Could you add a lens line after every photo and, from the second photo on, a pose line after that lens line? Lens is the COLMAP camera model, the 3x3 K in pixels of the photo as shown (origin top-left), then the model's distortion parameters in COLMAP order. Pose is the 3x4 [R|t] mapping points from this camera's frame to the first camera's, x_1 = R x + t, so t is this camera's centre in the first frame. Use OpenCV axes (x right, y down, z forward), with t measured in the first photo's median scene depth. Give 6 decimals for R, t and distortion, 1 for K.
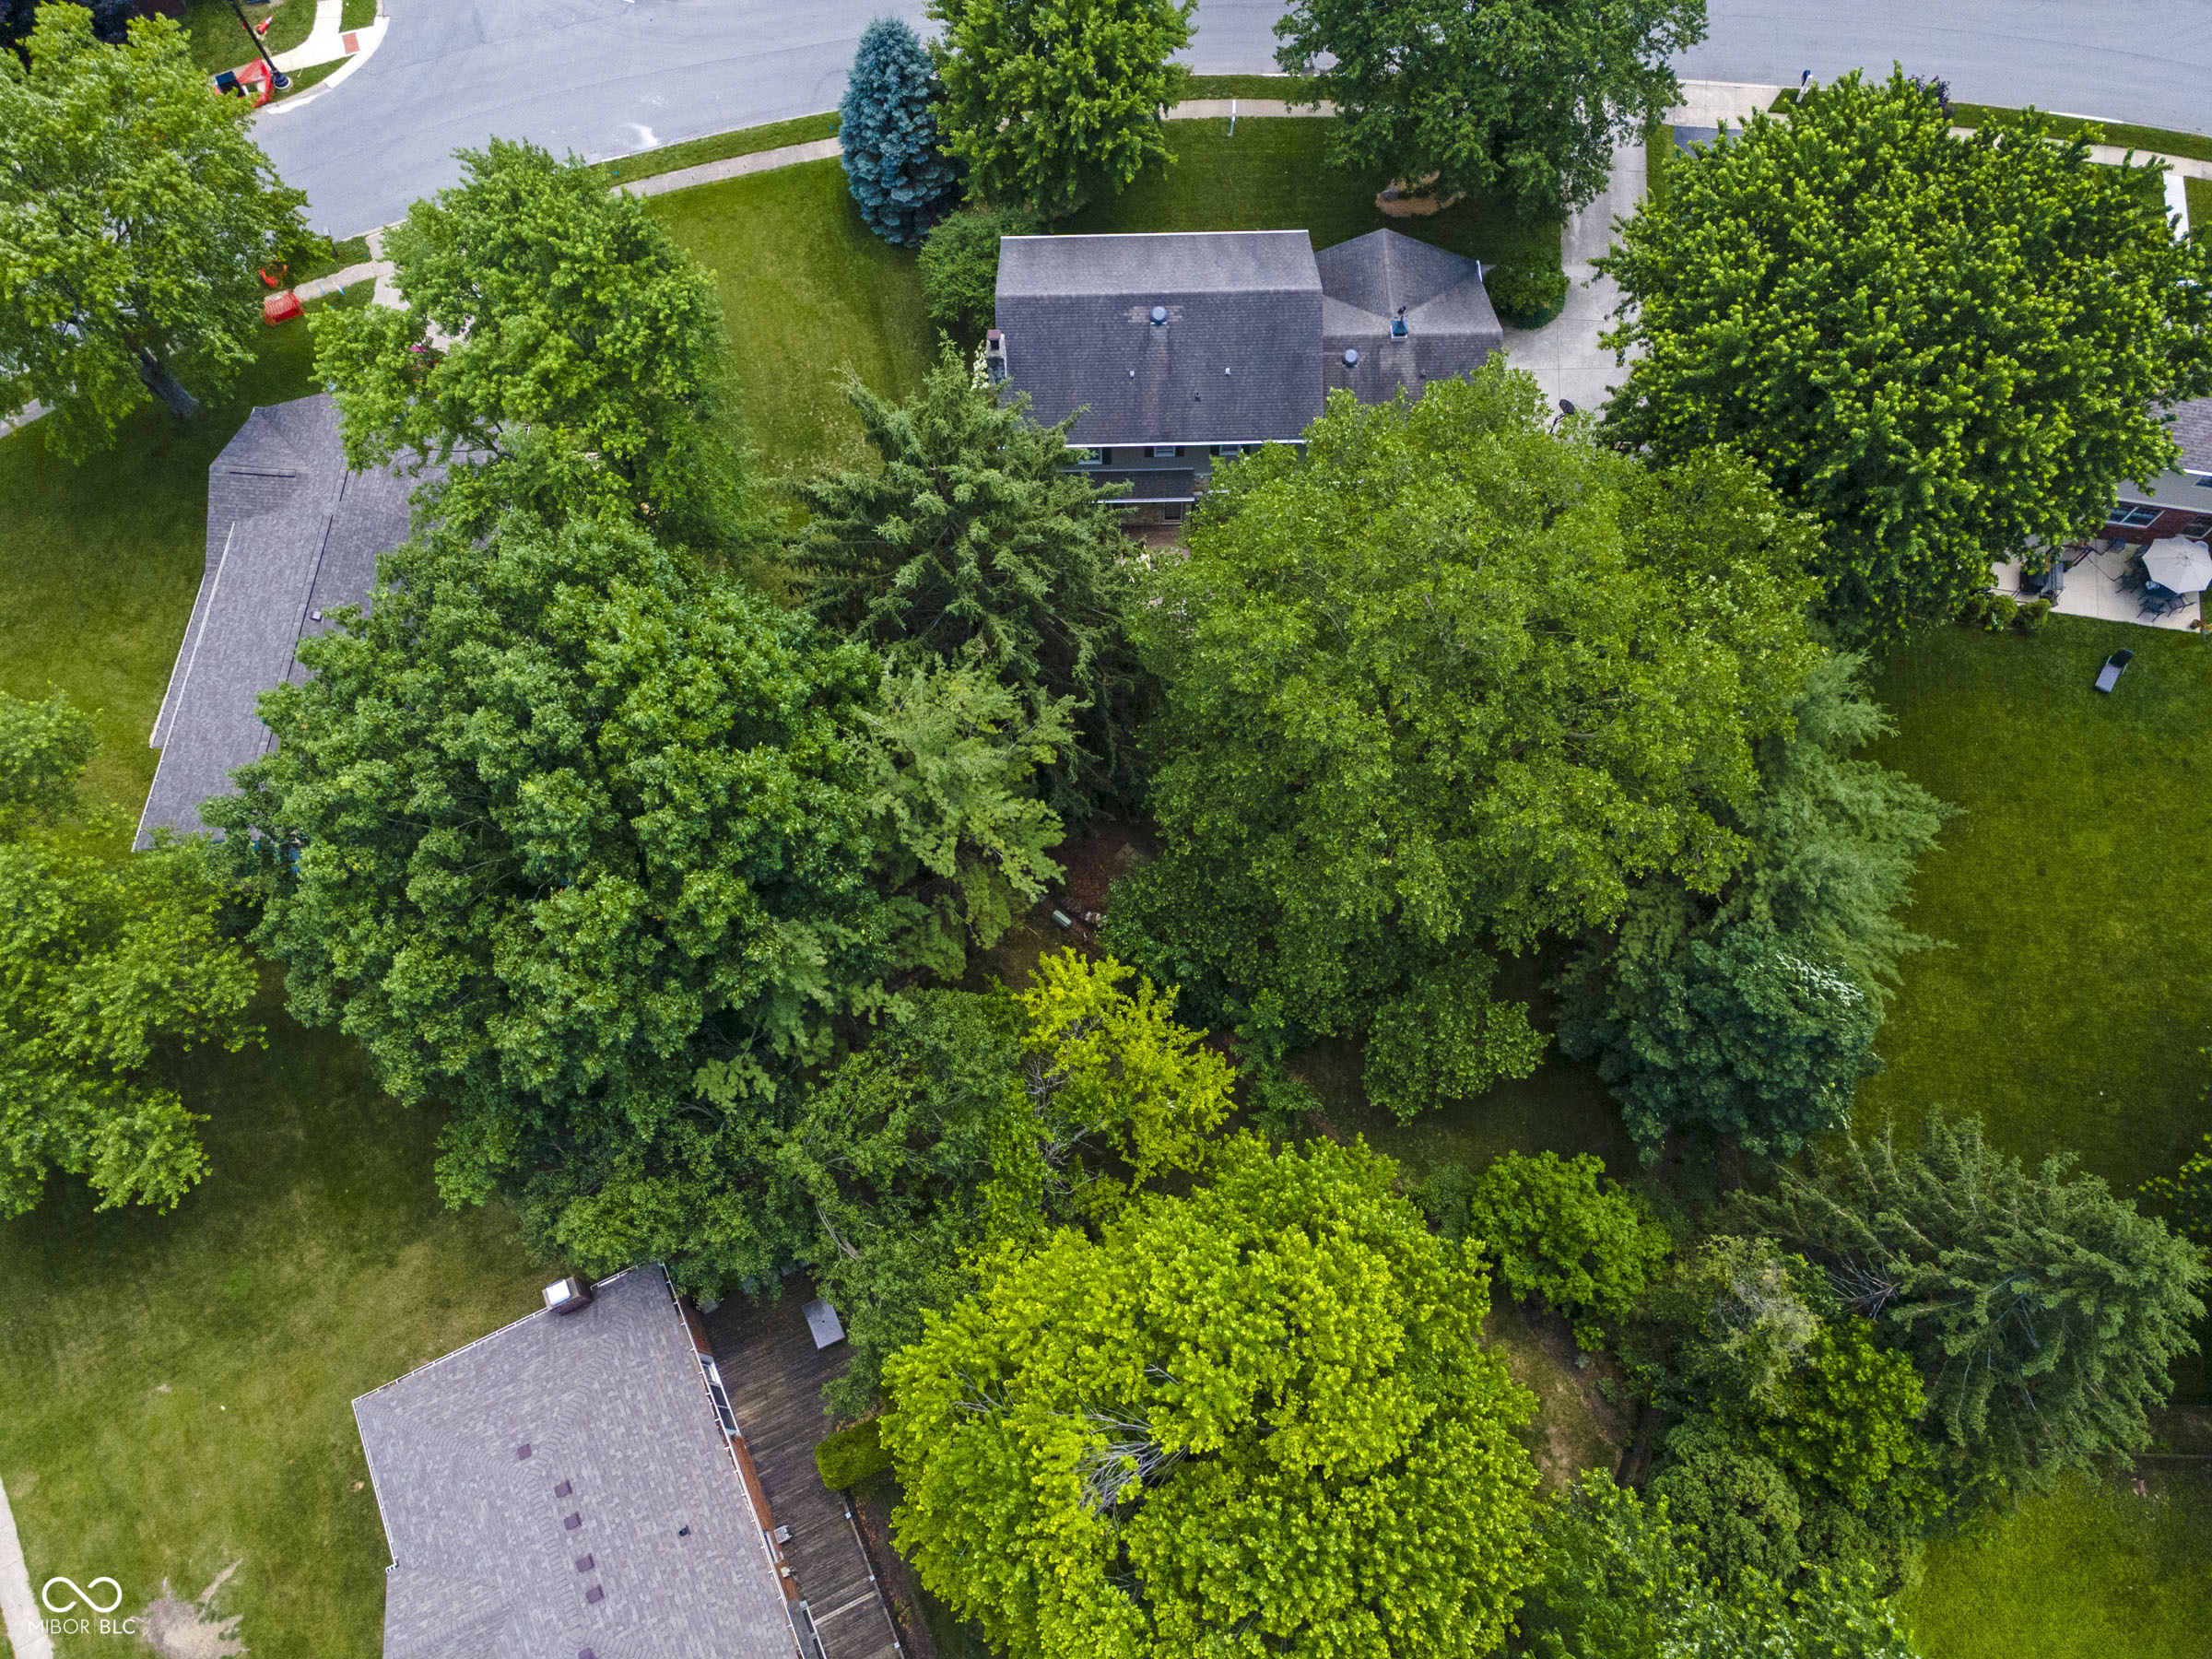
lens RADIAL K [[1592.3, 0, 1106.0], [0, 1592.3, 829.5], [0, 0, 1]] dist [0.021071, 0.040447]
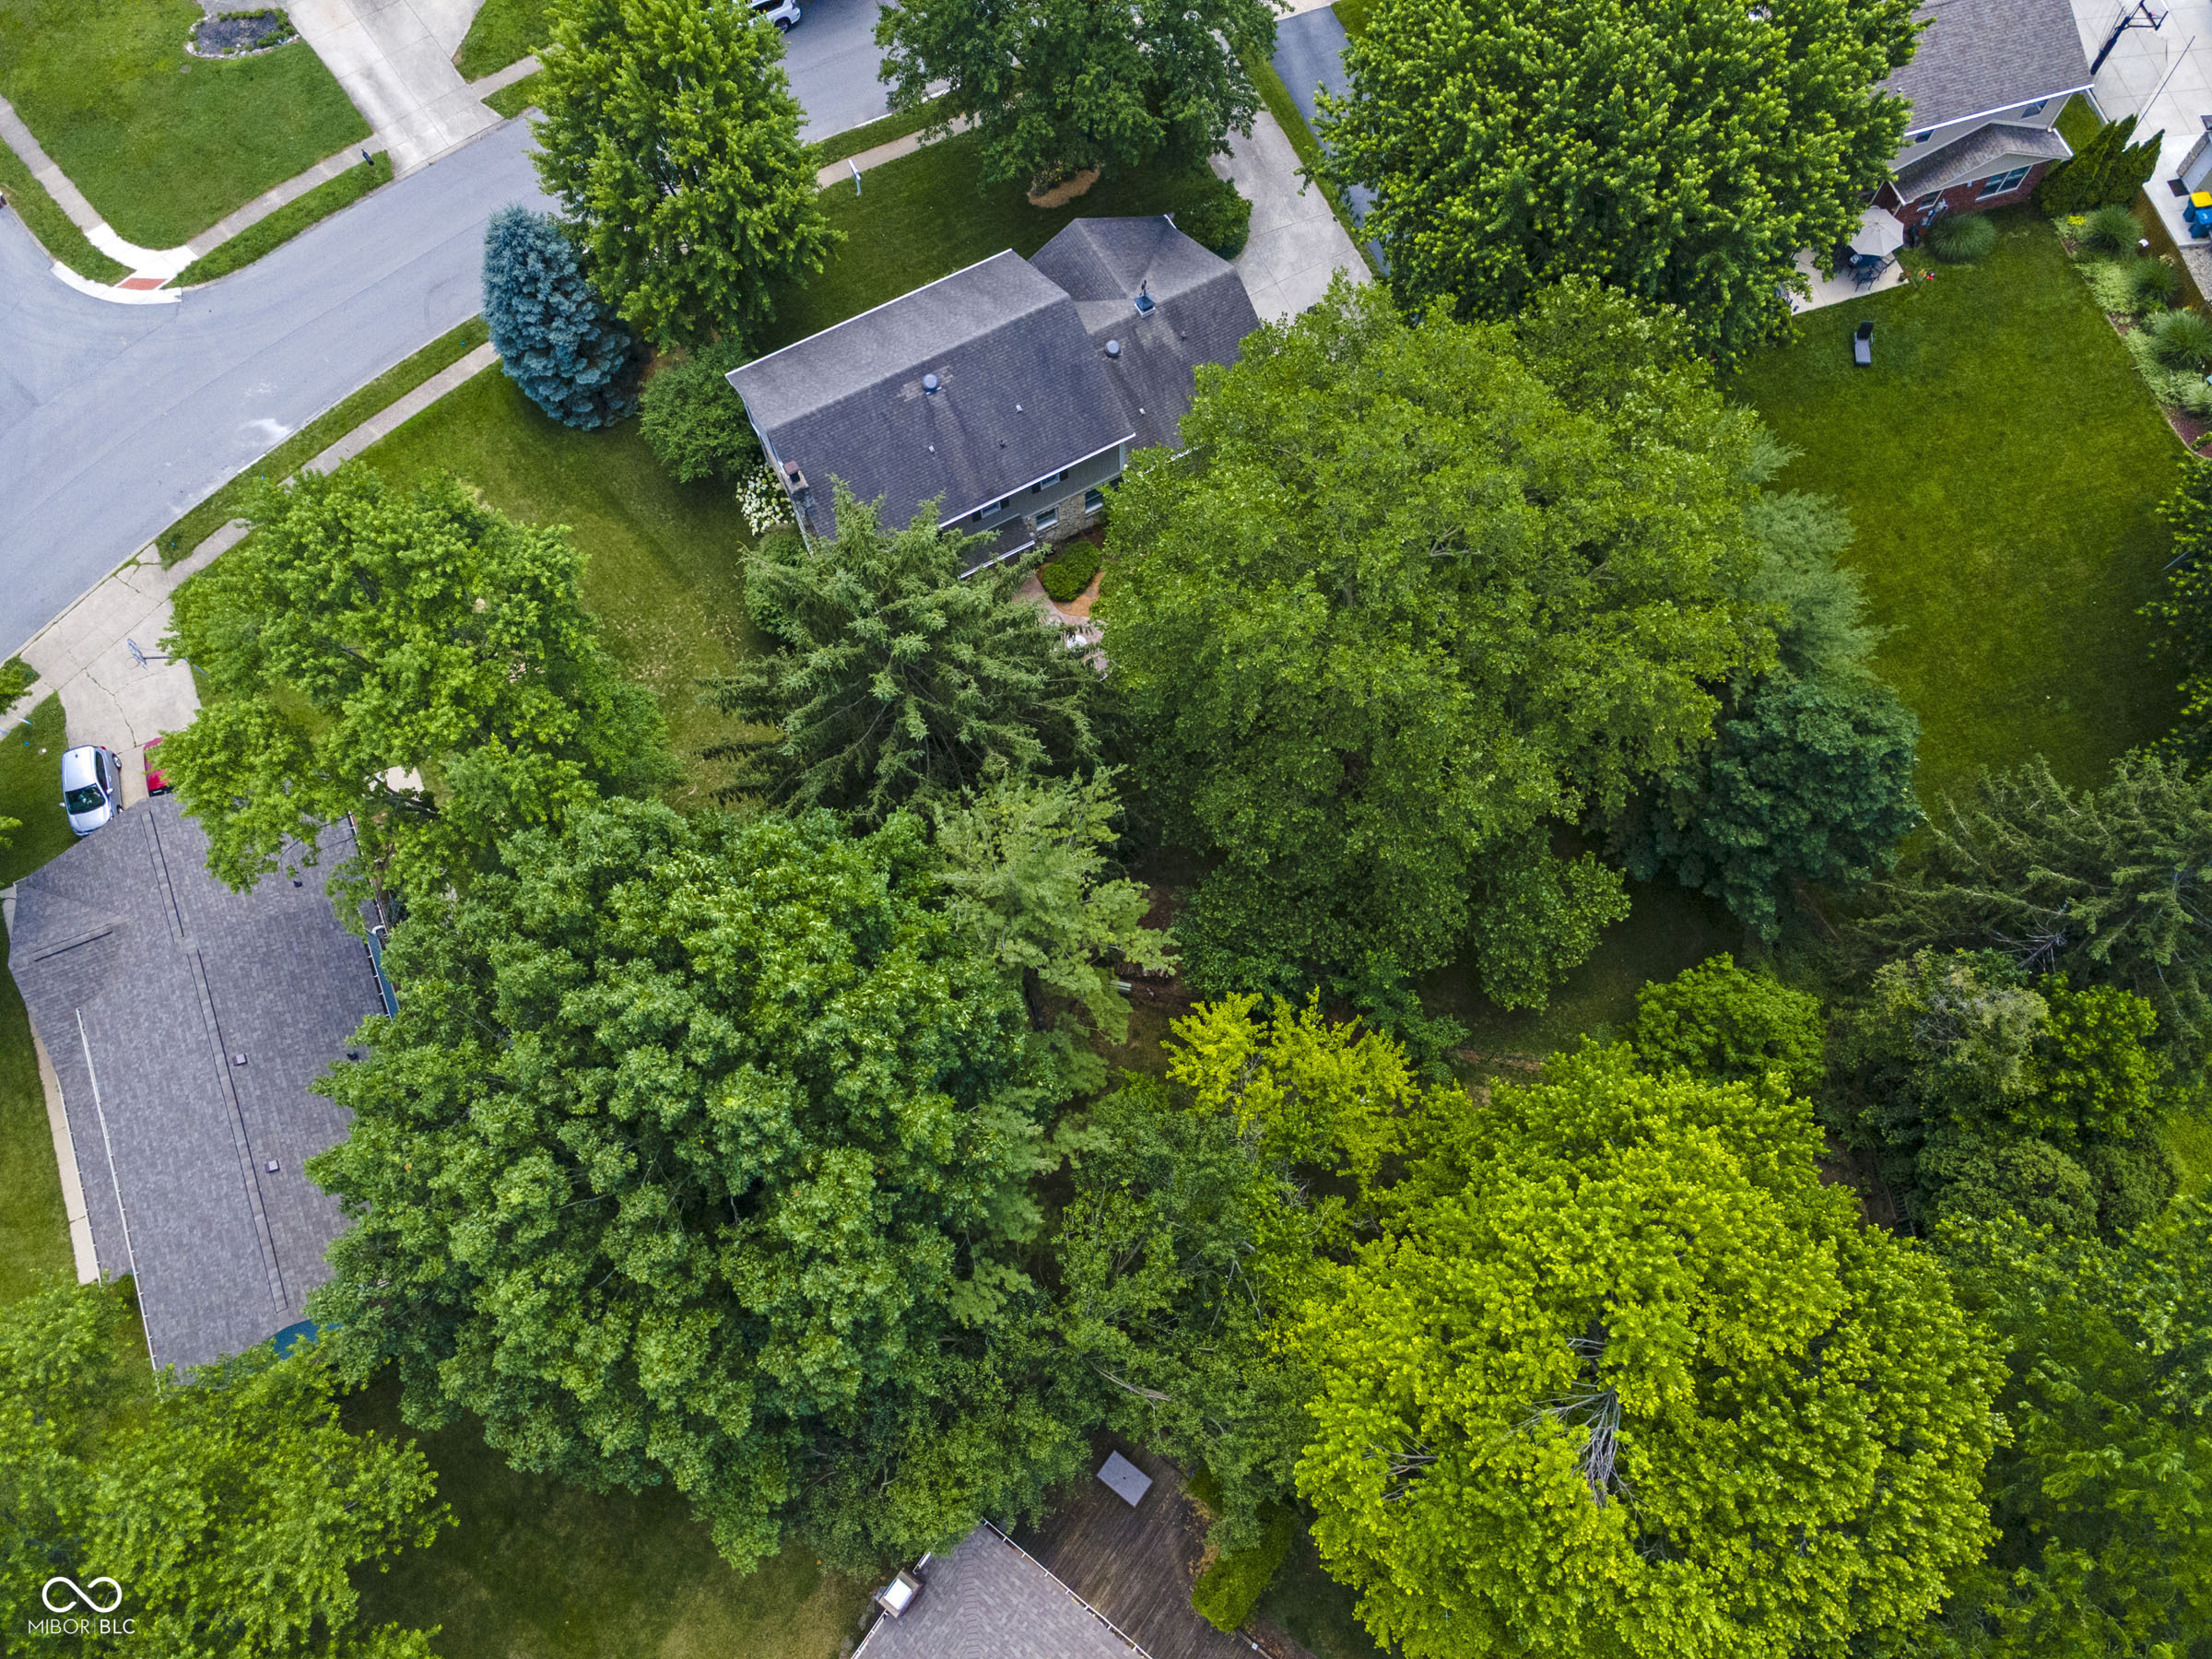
lens RADIAL K [[1592.3, 0, 1106.0], [0, 1592.3, 829.5], [0, 0, 1]] dist [0.021071, 0.040447]
pose [[0.883137, -0.434806, 0.176102, -0.202001], [0.437017, 0.899014, 0.028117, -0.074508], [-0.170544, 0.052129, 0.983970, 0.054656]]
